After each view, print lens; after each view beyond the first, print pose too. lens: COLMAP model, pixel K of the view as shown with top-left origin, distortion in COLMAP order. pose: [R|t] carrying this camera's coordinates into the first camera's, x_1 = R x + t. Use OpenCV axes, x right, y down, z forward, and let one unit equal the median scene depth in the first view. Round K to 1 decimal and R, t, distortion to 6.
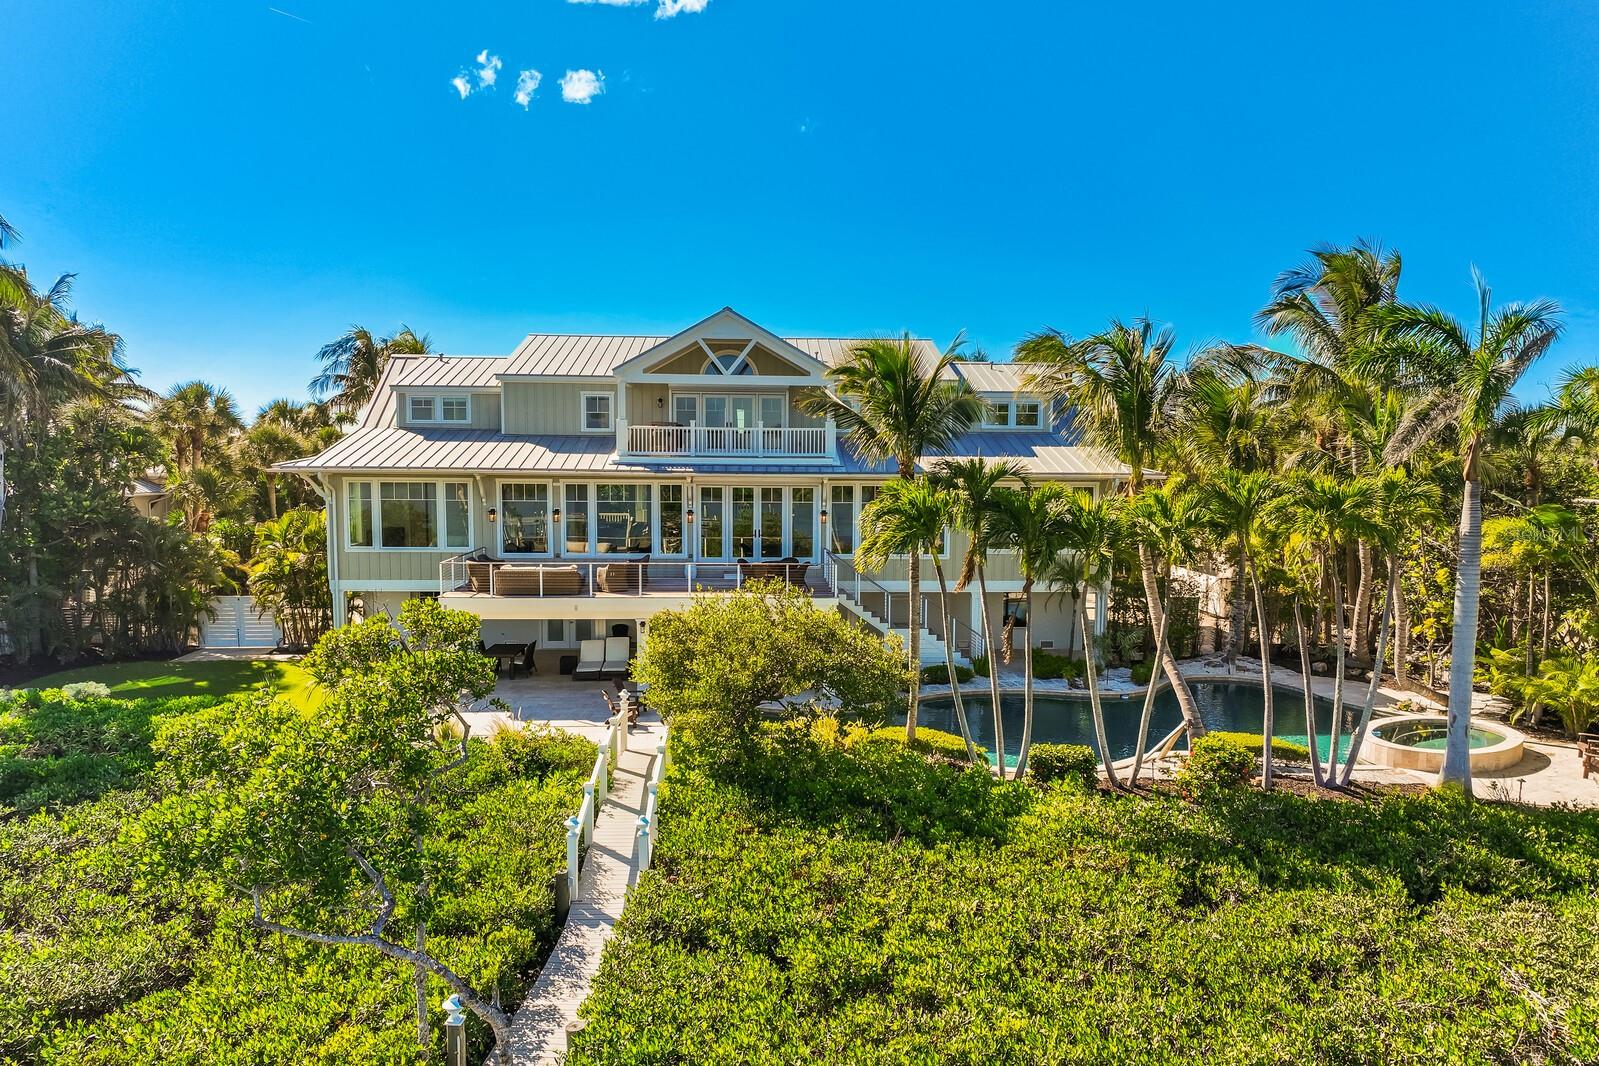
lens RADIAL K [[1105.0, 0, 799.5], [0, 1105.0, 533.0], [0, 0, 1]] dist [0.000774, 0.001097]
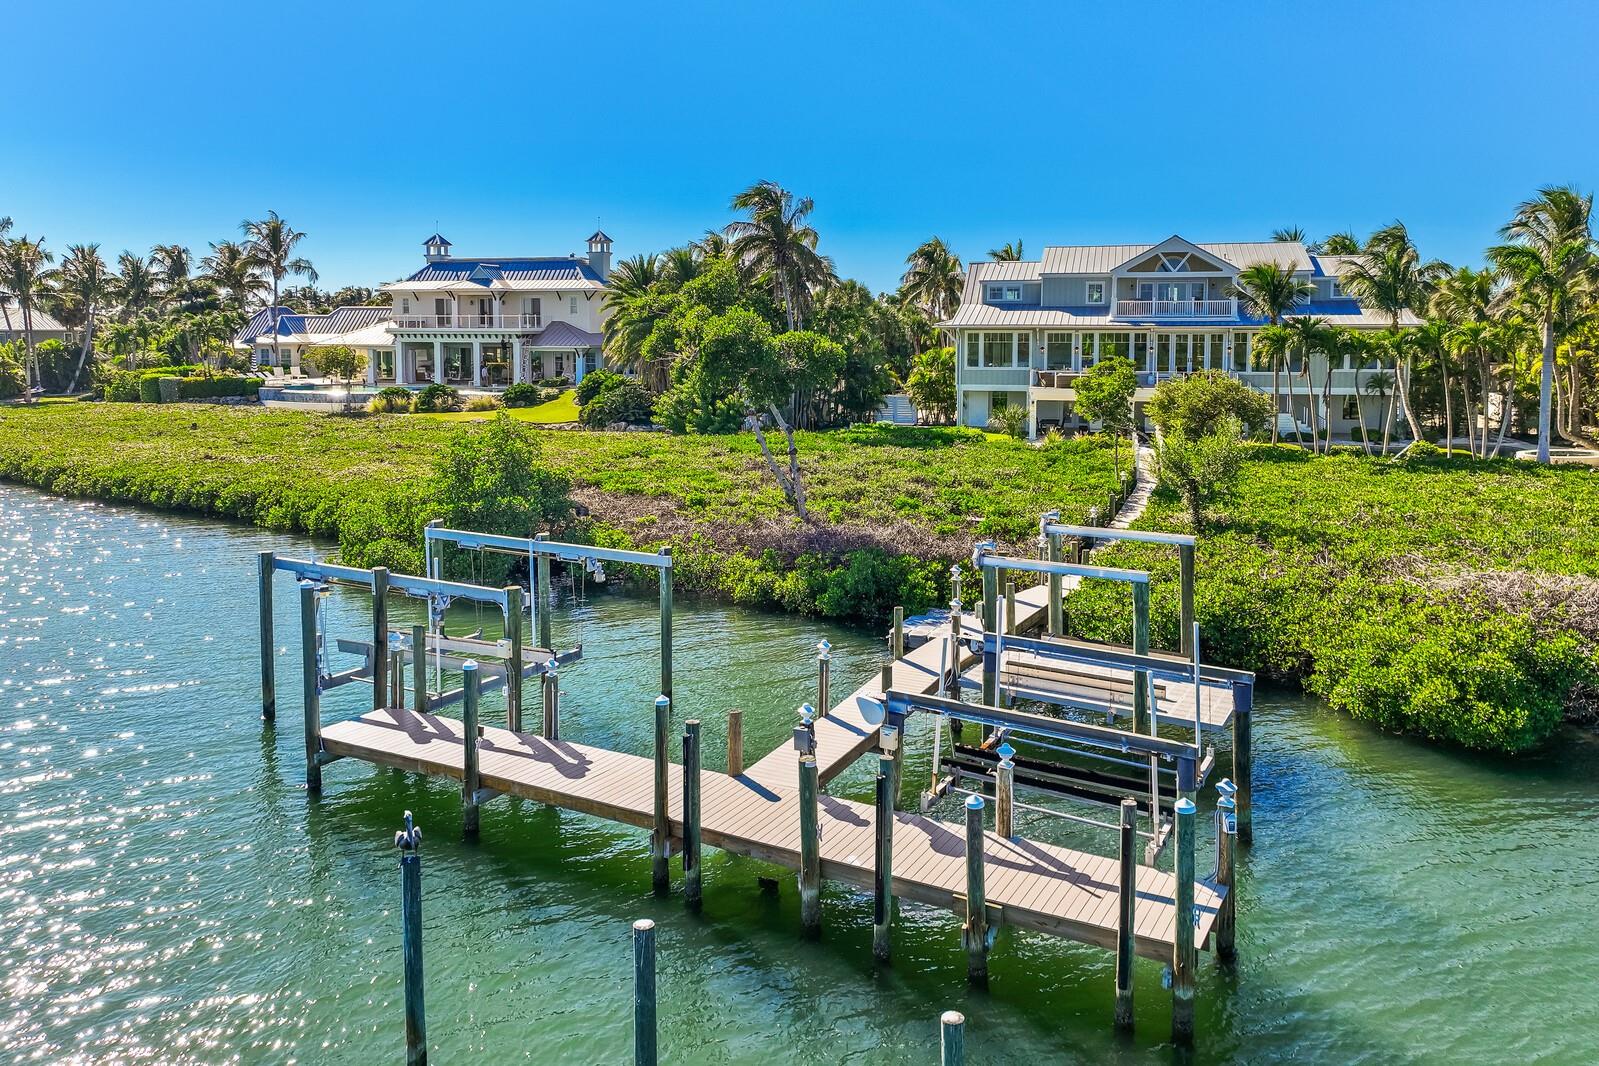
lens RADIAL K [[1168.6, 0, 799.1], [0, 1168.6, 439.0], [0, 0, 1]] dist [0.001341, 0.001893]
pose [[0.951463, 0.018903, -0.307184, -0.057133], [-0.009496, 0.999440, 0.032089, 0.075580], [0.307618, -0.027614, 0.951109, -1.025782]]
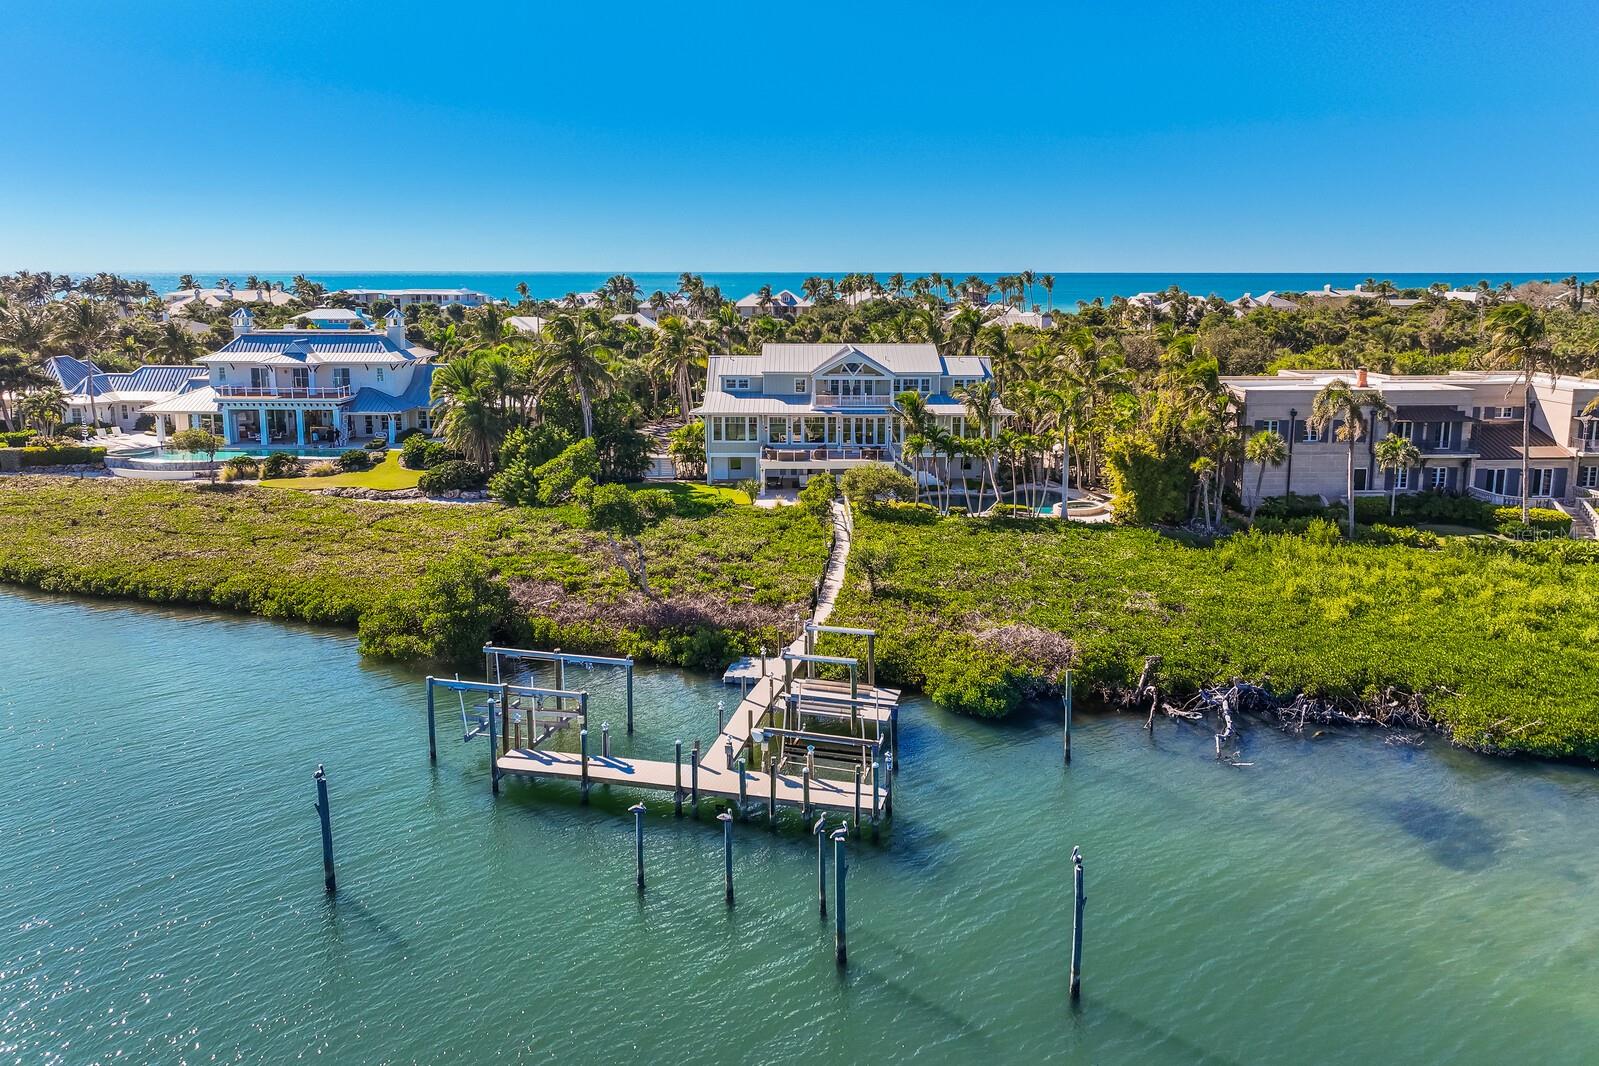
lens RADIAL K [[1105.0, 0, 799.5], [0, 1105.0, 533.0], [0, 0, 1]] dist [0.000774, 0.001097]
pose [[0.999128, 0.003734, -0.041595, -0.083298], [0.003088, 0.986664, 0.162740, -0.202655], [0.041648, -0.162726, 0.985792, -1.682774]]
